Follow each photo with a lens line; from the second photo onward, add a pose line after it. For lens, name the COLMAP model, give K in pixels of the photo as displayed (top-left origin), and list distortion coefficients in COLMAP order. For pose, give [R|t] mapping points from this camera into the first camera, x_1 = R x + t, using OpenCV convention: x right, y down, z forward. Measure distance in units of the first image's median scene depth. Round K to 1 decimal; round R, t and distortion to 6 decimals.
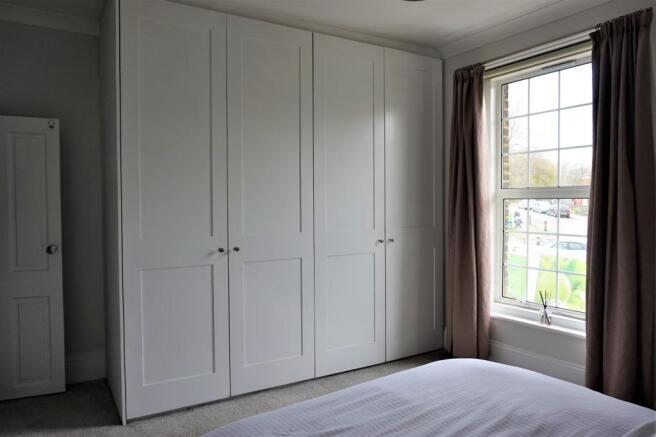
lens RADIAL K [[459.1, 0, 328.0], [0, 459.1, 218.5], [0, 0, 1]] dist [-0.006375, 0.001943]
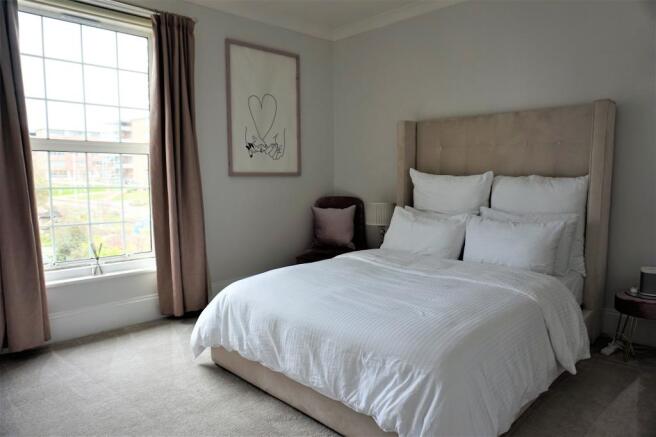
lens RADIAL K [[459.1, 0, 328.0], [0, 459.1, 218.5], [0, 0, 1]] dist [-0.006375, 0.001943]
pose [[-0.202214, -0.088783, 0.975309, -0.631603], [0.033310, 0.994683, 0.097453, 0.021118], [-0.978775, 0.052194, -0.198181, 0.705175]]
